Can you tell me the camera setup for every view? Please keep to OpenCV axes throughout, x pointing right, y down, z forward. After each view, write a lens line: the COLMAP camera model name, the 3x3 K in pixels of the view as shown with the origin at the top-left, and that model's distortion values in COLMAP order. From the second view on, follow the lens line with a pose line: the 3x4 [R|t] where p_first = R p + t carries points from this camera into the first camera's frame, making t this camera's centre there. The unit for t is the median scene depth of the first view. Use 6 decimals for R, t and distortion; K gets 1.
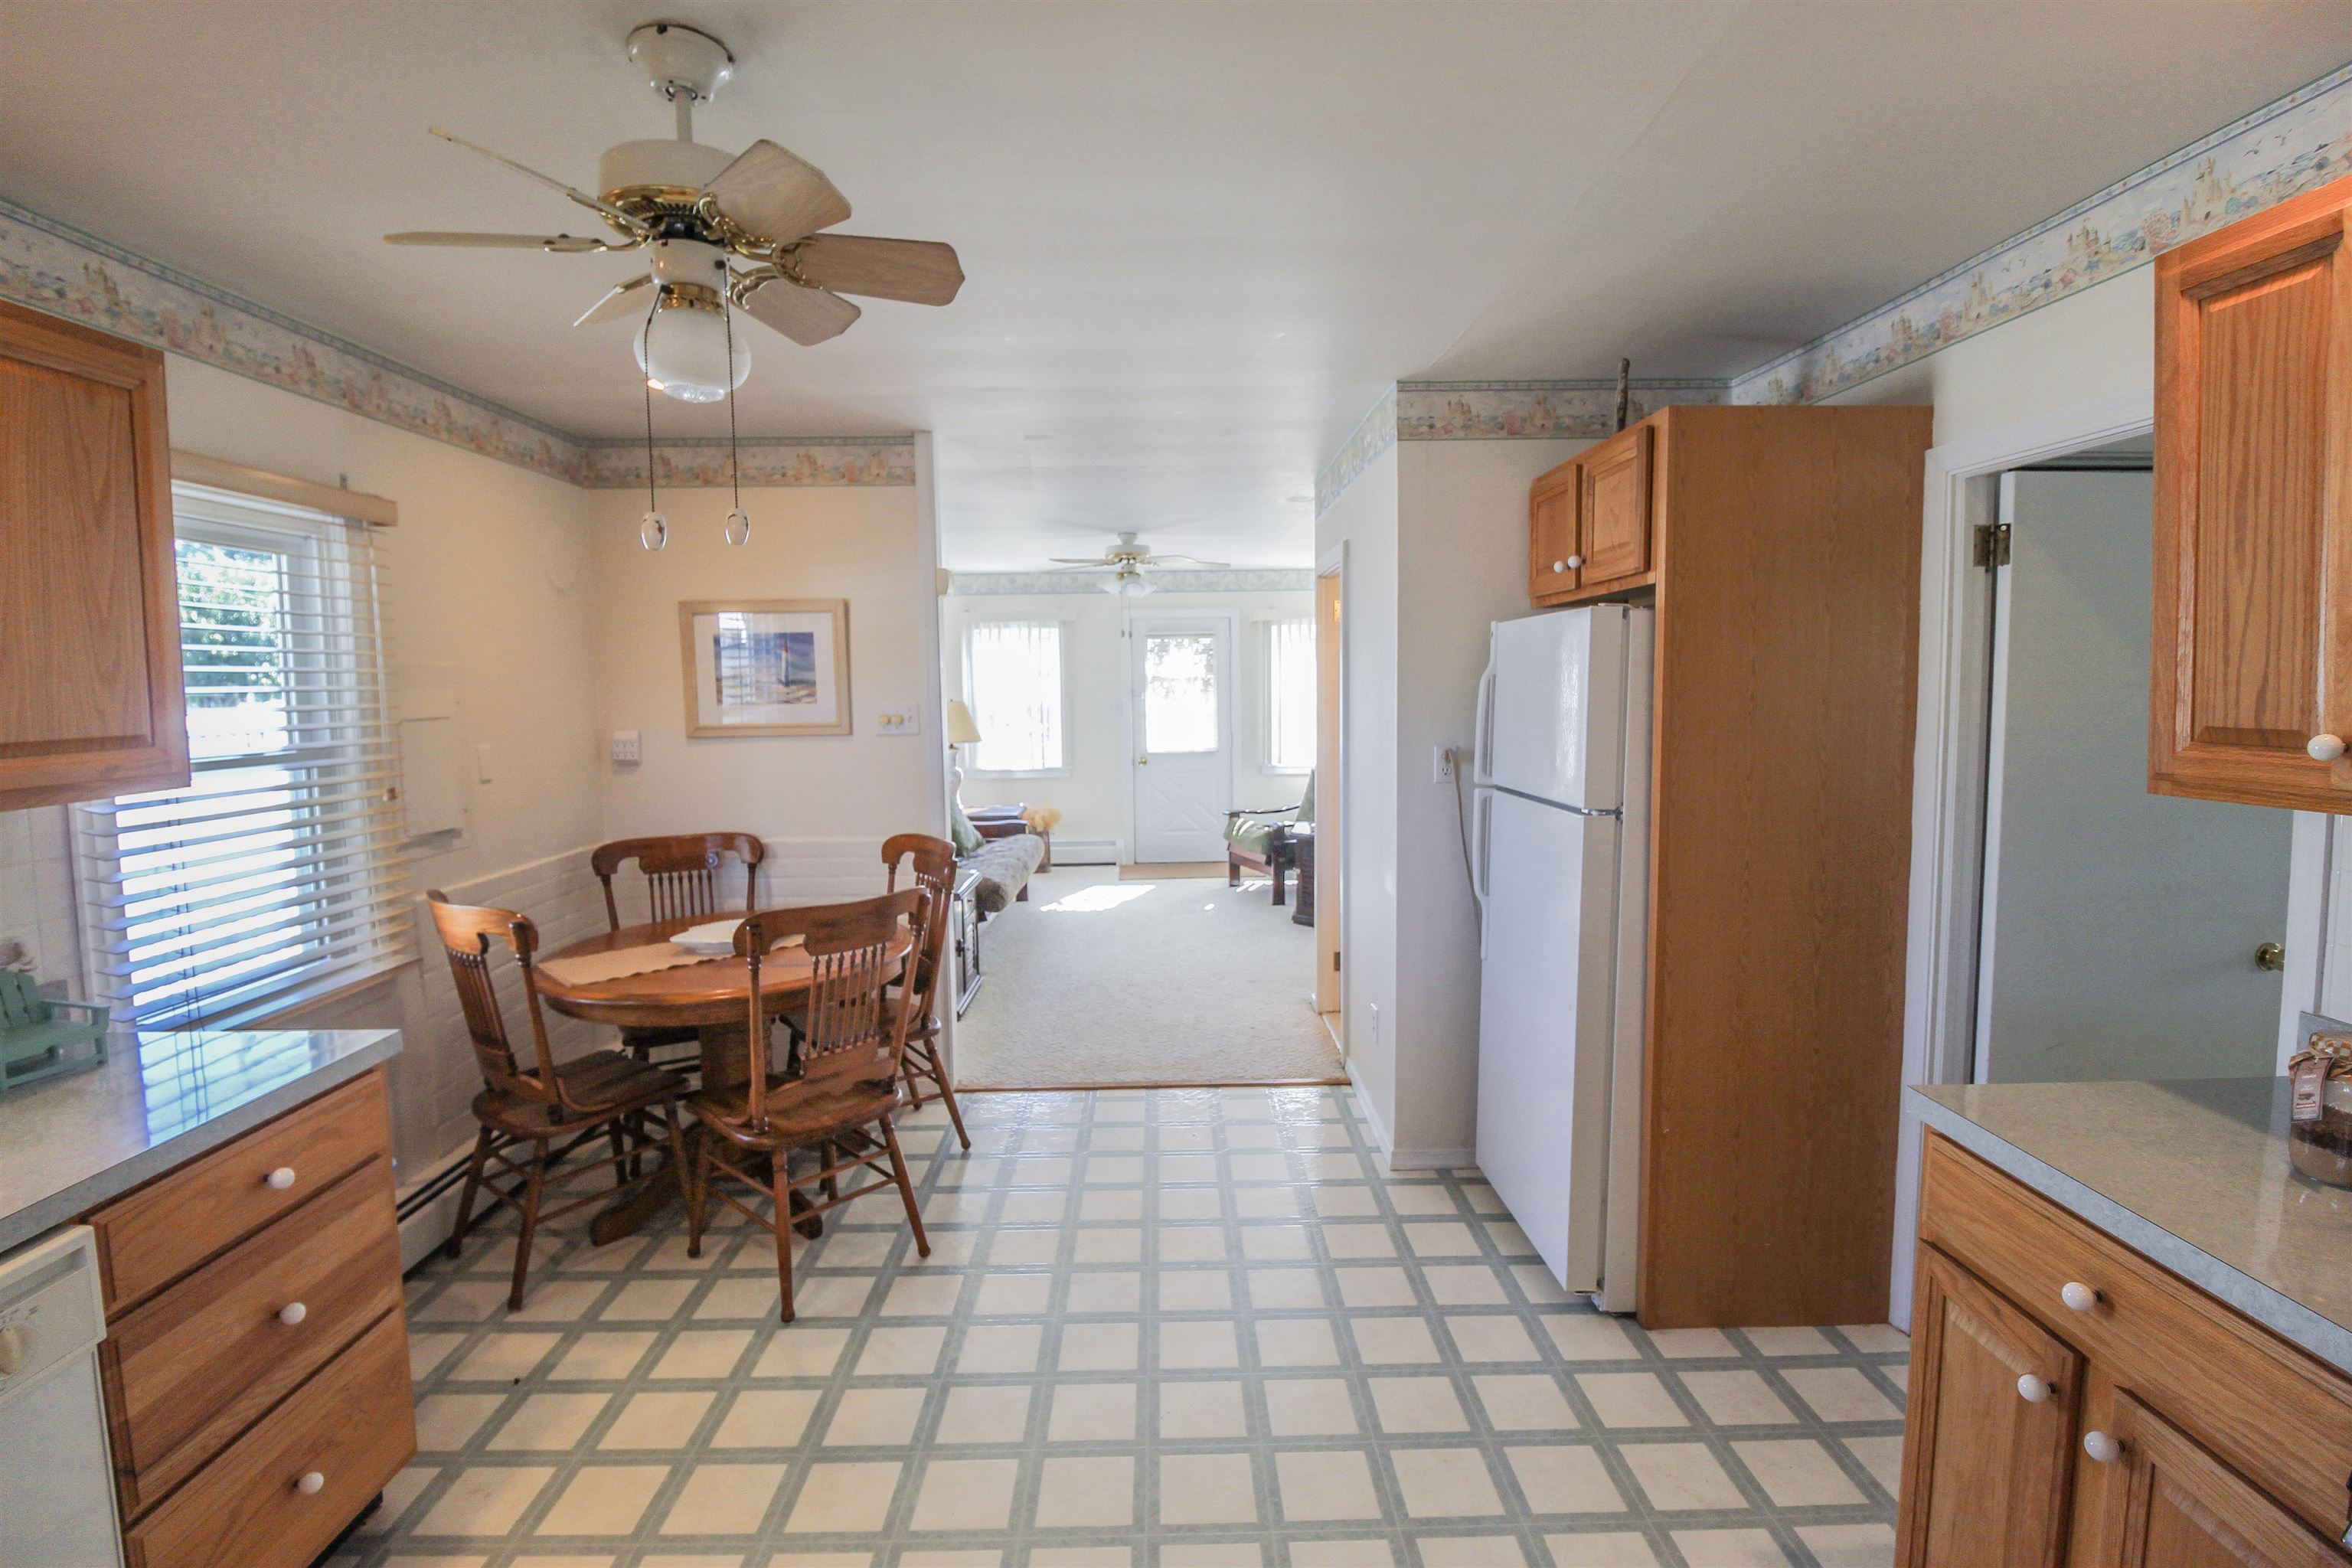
lens RADIAL K [[1082.5, 0, 1183.8], [0, 1082.5, 766.0], [0, 0, 1]] dist [-0.004077, -0.011328]
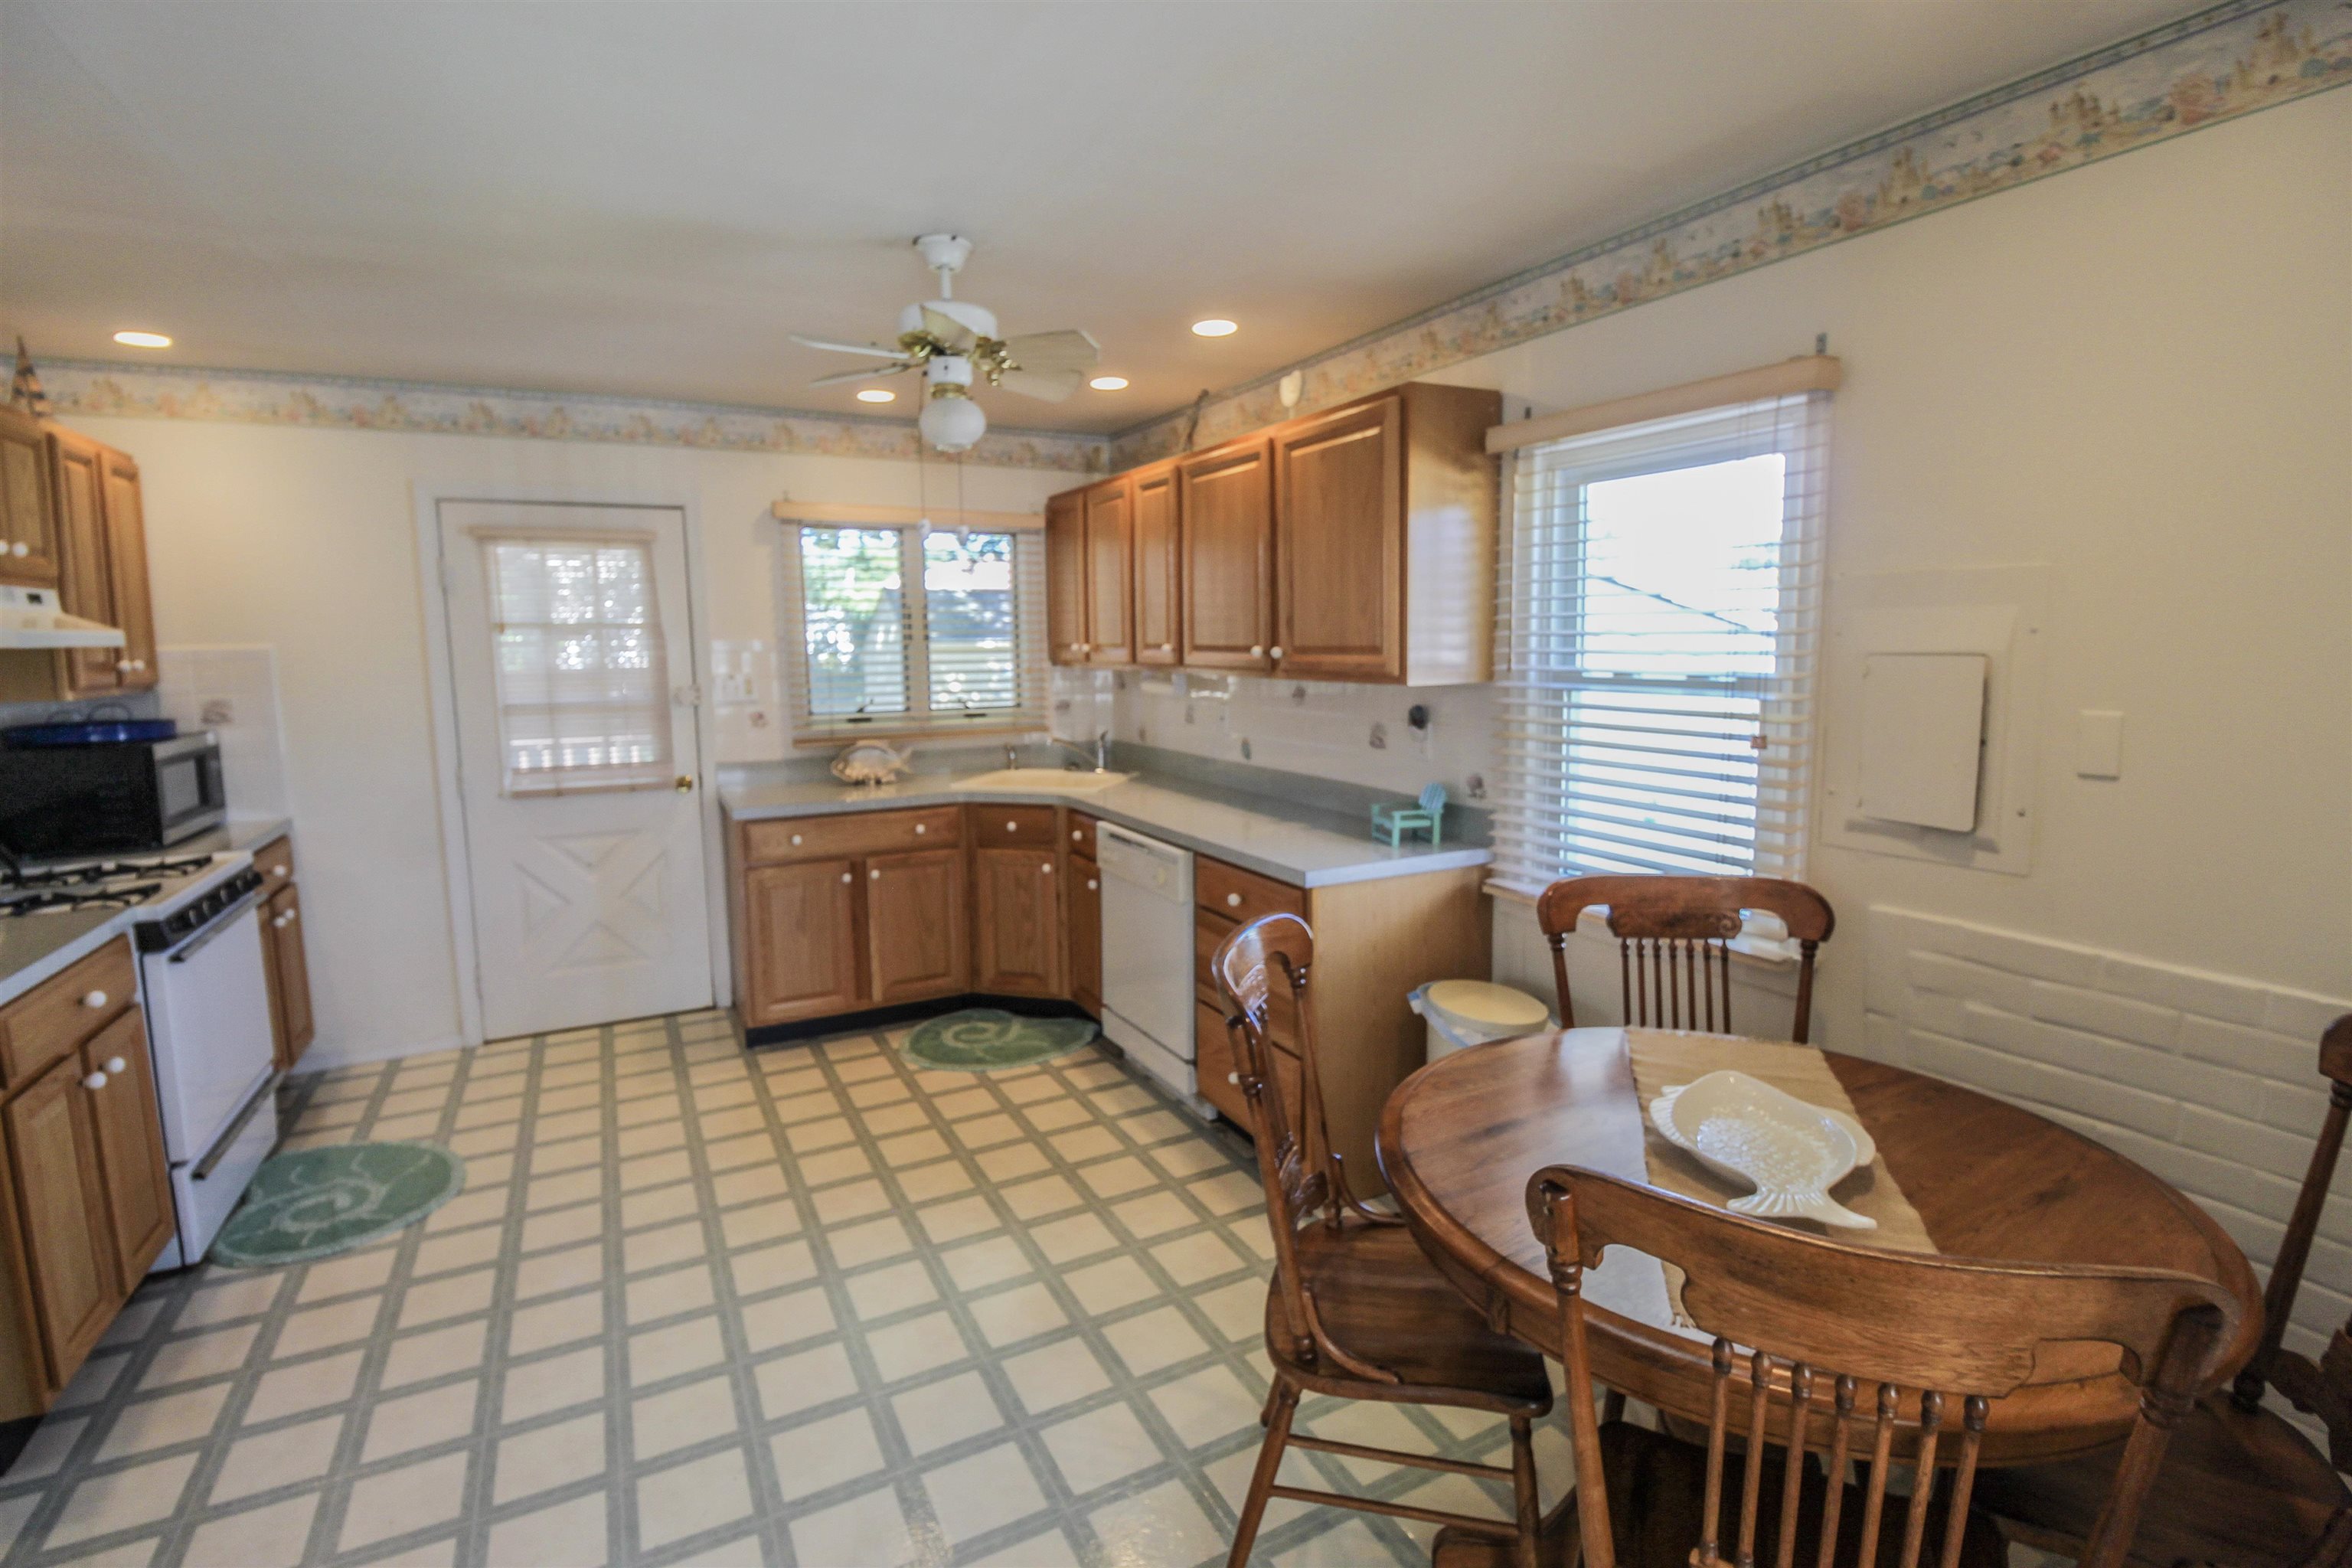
lens RADIAL K [[1082.5, 0, 1178.8], [0, 1082.5, 766.9], [0, 0, 1]] dist [-0.004077, -0.011328]
pose [[-0.893354, 0.075780, -0.442918, 0.006690], [-0.013795, 0.980587, 0.195596, -0.117123], [0.449143, 0.180847, -0.874966, 1.646012]]
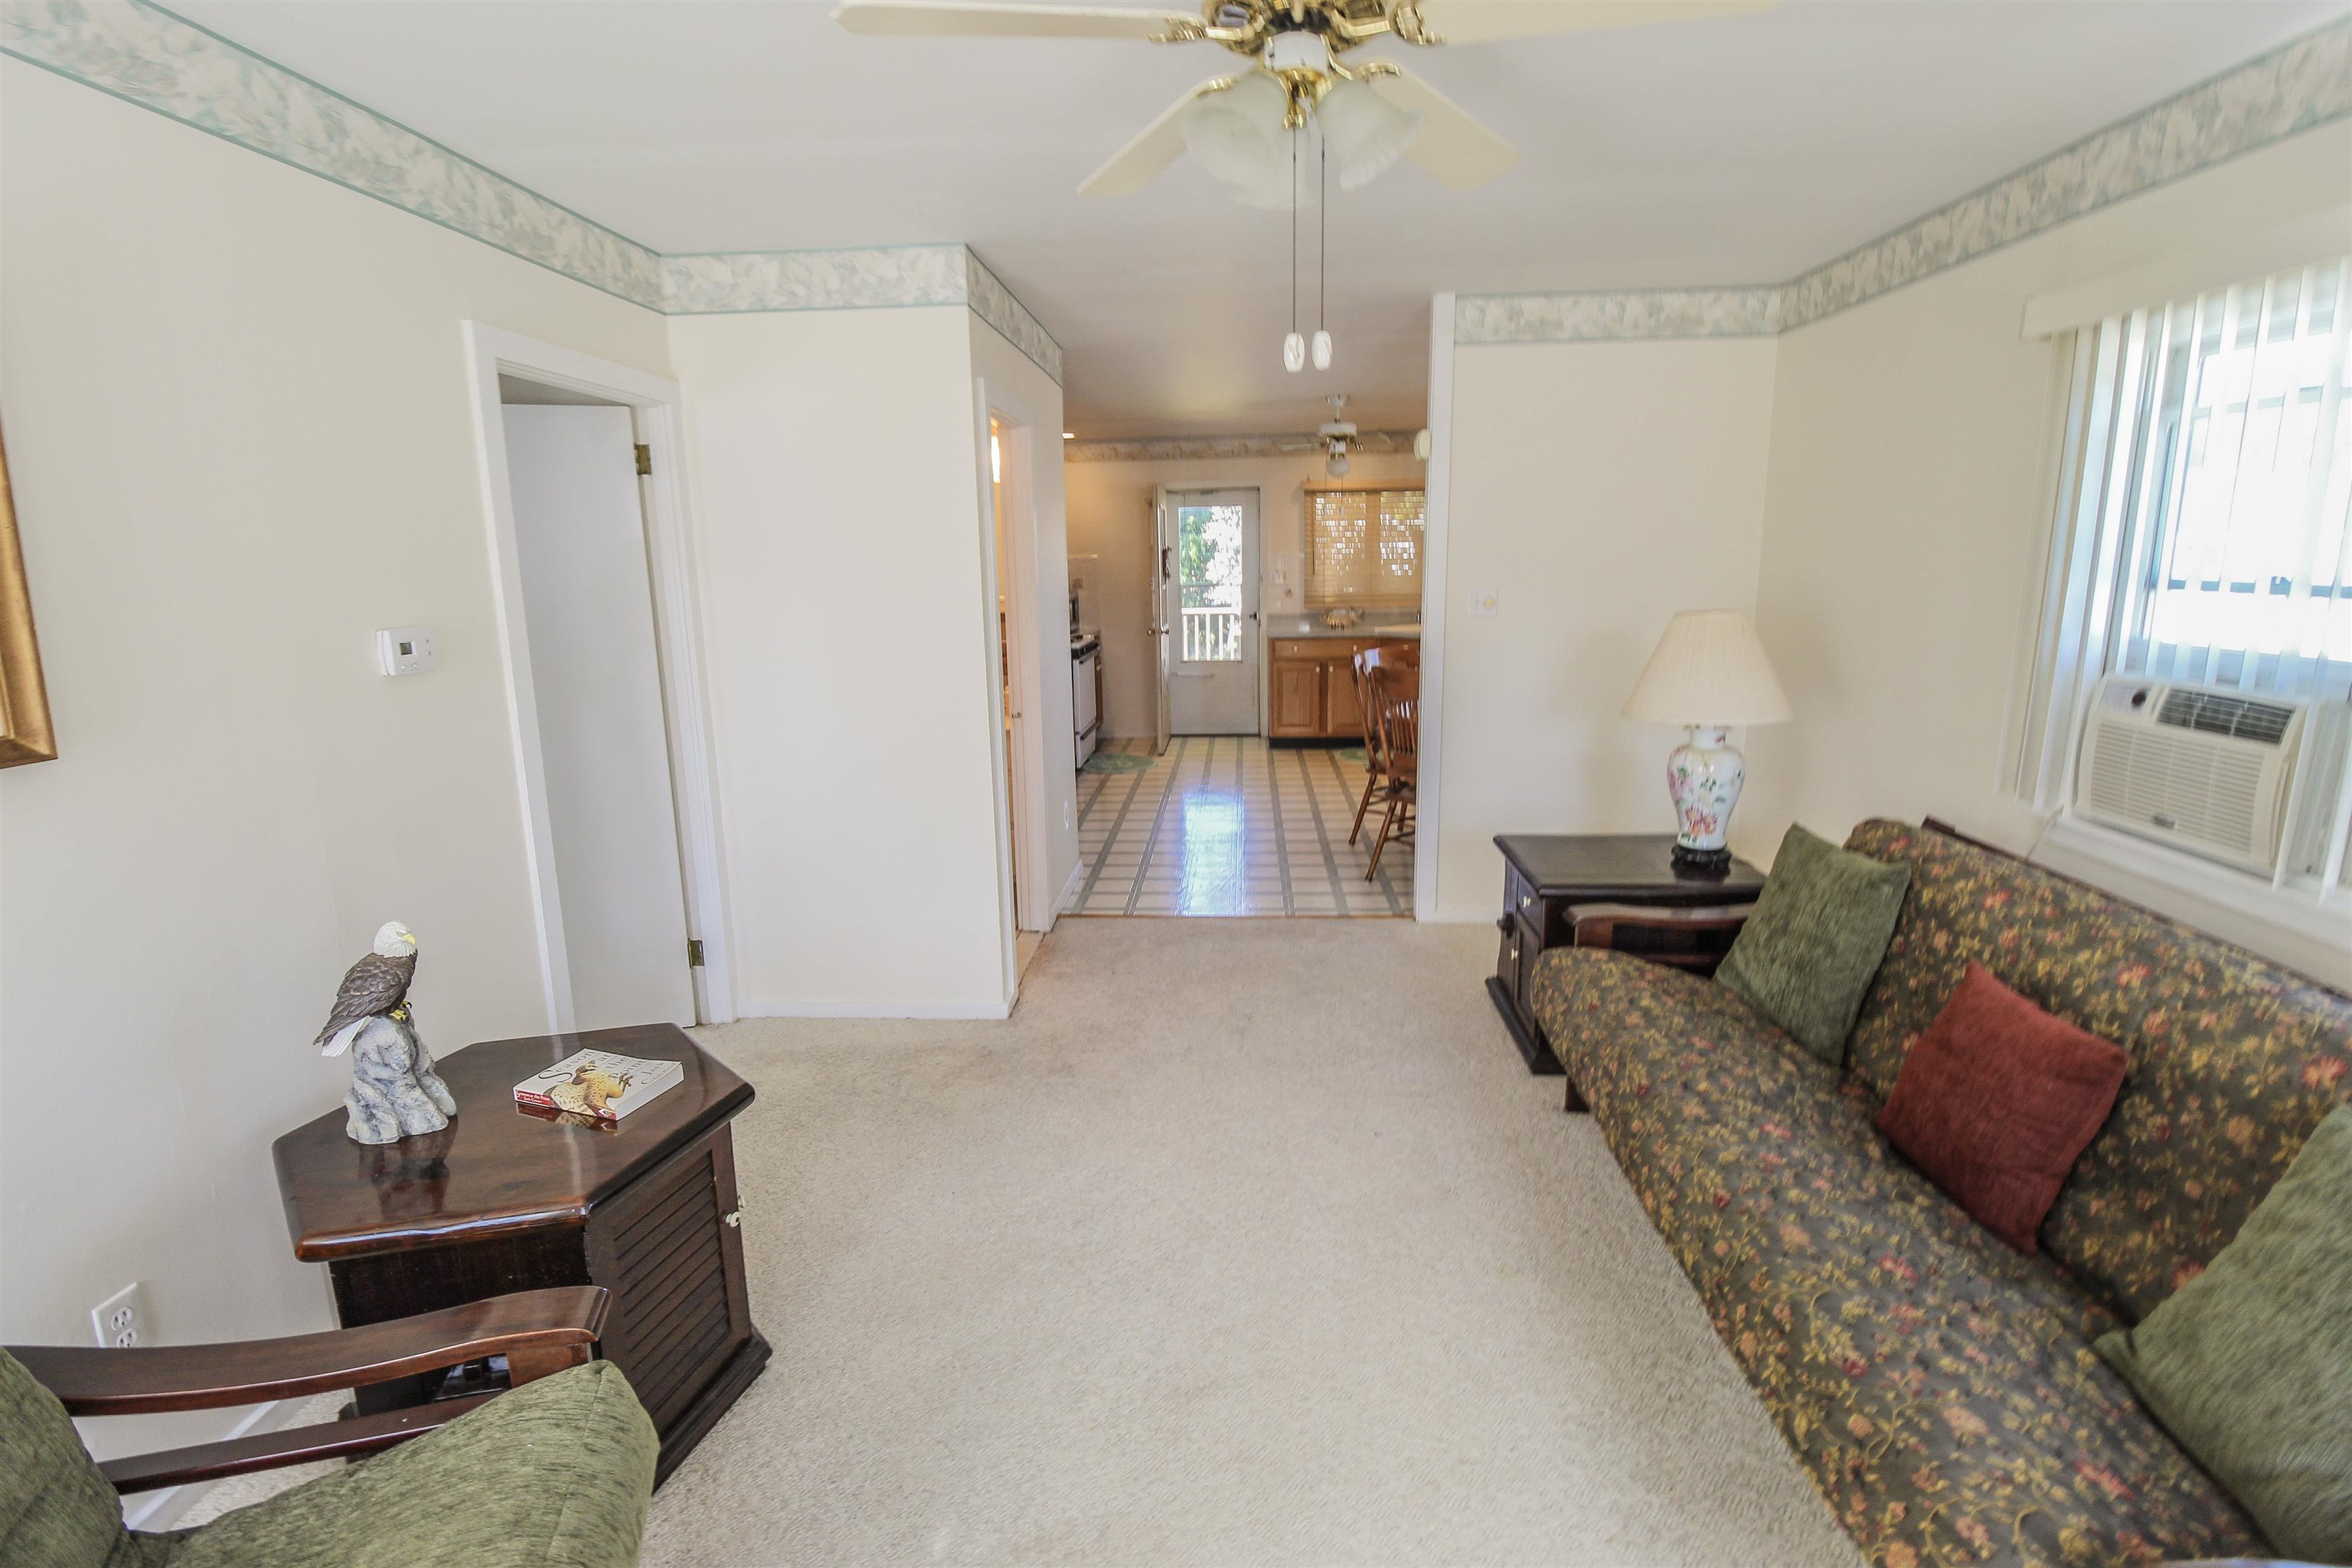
lens RADIAL K [[1082.5, 0, 1173.9], [0, 1082.5, 763.1], [0, 0, 1]] dist [-0.004077, -0.011328]
pose [[-0.995739, 0.011878, 0.091445, -0.111378], [0.035505, 0.964599, 0.261319, -0.236490], [-0.085104, 0.263452, -0.960911, 3.318627]]
